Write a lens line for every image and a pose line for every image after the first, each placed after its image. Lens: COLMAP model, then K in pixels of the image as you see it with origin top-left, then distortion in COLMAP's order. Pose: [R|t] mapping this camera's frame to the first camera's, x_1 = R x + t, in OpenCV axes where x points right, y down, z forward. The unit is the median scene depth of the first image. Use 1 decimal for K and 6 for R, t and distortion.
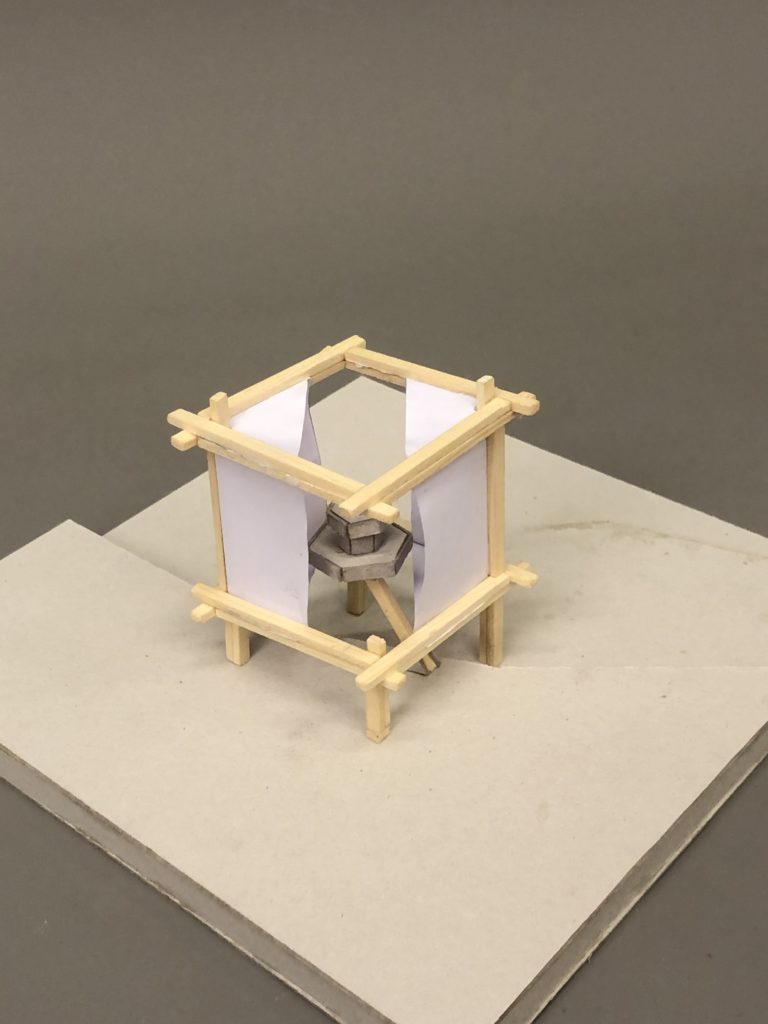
lens RADIAL K [[1575.8, 0, 383.8], [0, 1575.8, 511.4], [0, 0, 1]] dist [0.057603, 0.000000]
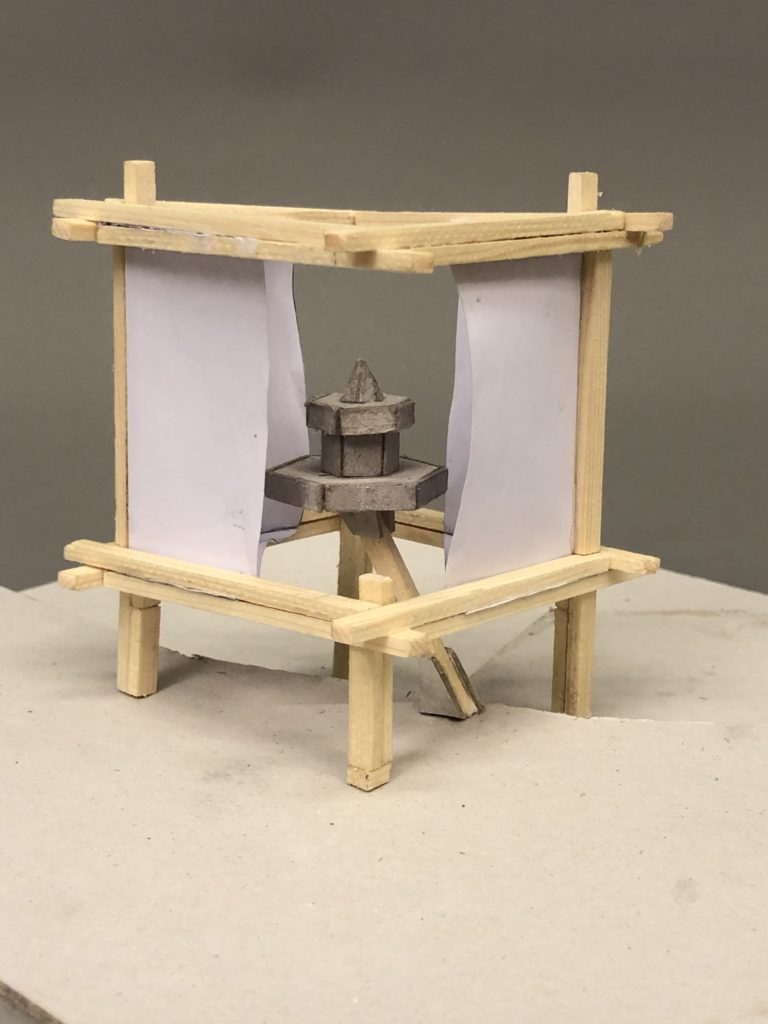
lens RADIAL K [[1575.8, 0, 390.5], [0, 1575.8, 514.8], [0, 0, 1]] dist [0.057603, 0.000000]
pose [[0.998171, 0.057257, -0.019400, 0.009260], [-0.060424, 0.934637, -0.350433, 0.242080], [-0.001933, 0.350964, 0.936387, 0.452499]]
